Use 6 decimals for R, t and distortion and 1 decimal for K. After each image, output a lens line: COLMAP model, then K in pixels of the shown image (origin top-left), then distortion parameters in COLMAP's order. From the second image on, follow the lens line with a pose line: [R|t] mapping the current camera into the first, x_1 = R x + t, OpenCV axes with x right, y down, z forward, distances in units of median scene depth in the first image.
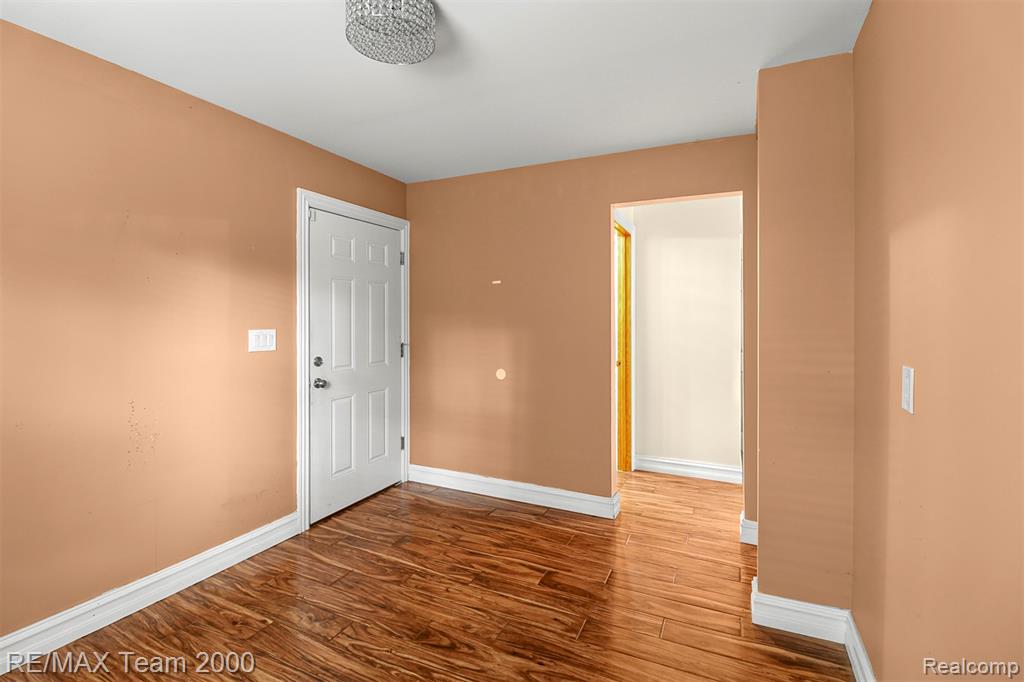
lens RADIAL K [[476.2, 0, 508.6], [0, 476.2, 321.4], [0, 0, 1]] dist [-0.000111, -0.000052]
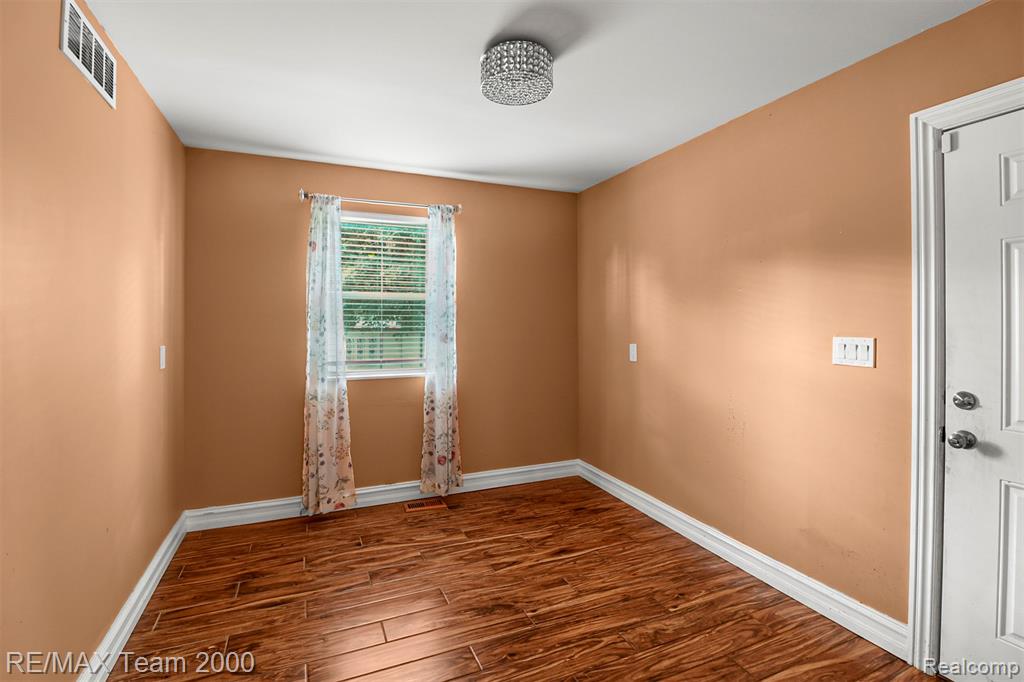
lens RADIAL K [[476.2, 0, 508.6], [0, 476.2, 321.4], [0, 0, 1]] dist [-0.000111, -0.000052]
pose [[-0.656326, -0.001800, -0.754475, 0.470119], [-0.003920, 0.999992, 0.001024, -0.007464], [0.754467, 0.003630, -0.656328, 1.244986]]
